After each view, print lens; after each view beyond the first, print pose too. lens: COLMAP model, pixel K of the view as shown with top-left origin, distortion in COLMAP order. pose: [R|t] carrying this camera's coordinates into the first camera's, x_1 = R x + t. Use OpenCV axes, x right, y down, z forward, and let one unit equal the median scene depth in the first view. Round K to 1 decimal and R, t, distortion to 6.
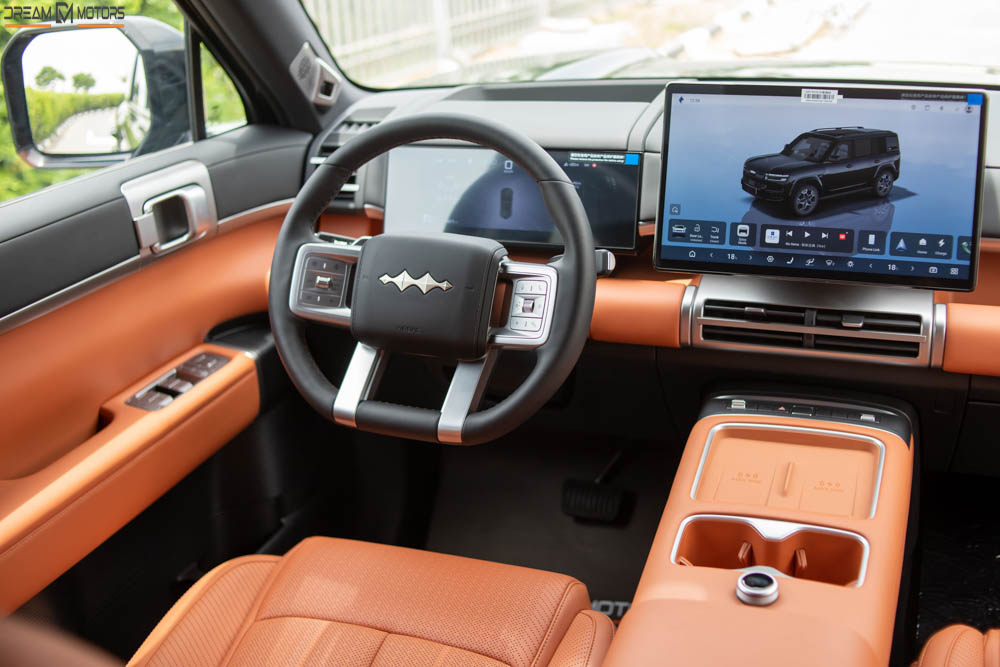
lens RADIAL K [[1099.1, 0, 500.0], [0, 1099.1, 333.5], [0, 0, 1]] dist [-0.112968, 0.009410]
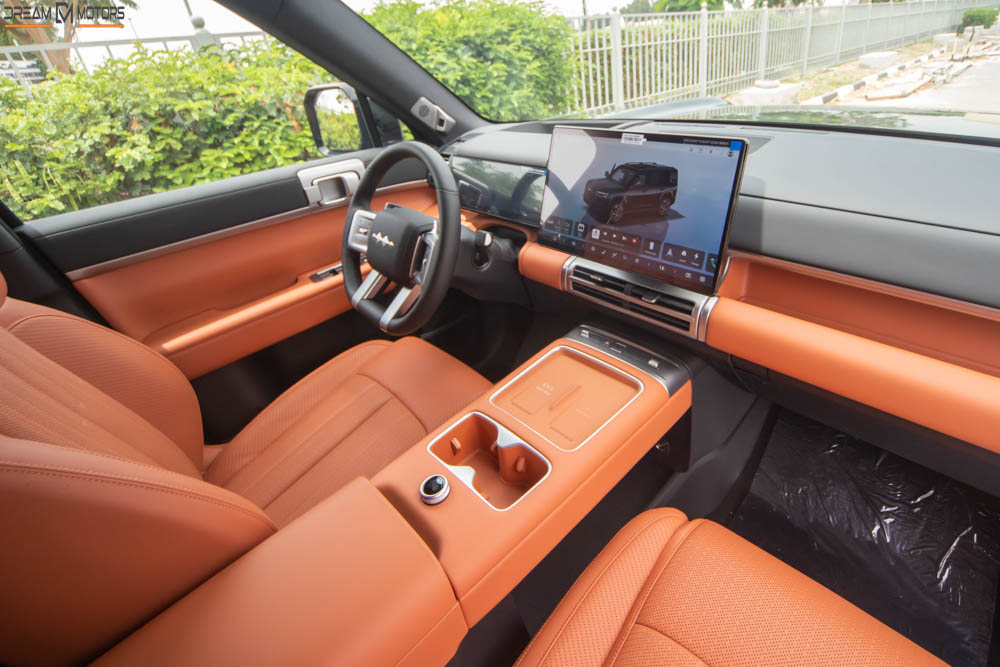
lens RADIAL K [[461.8, 0, 565.7], [0, 461.8, 258.0], [0, 0, 1]] dist [-0.016925, 0.000356]
pose [[0.912057, 0.136572, -0.386652, 0.463342], [-0.100662, 0.988625, 0.111751, -0.123684], [0.397516, -0.063002, 0.915430, 0.405535]]
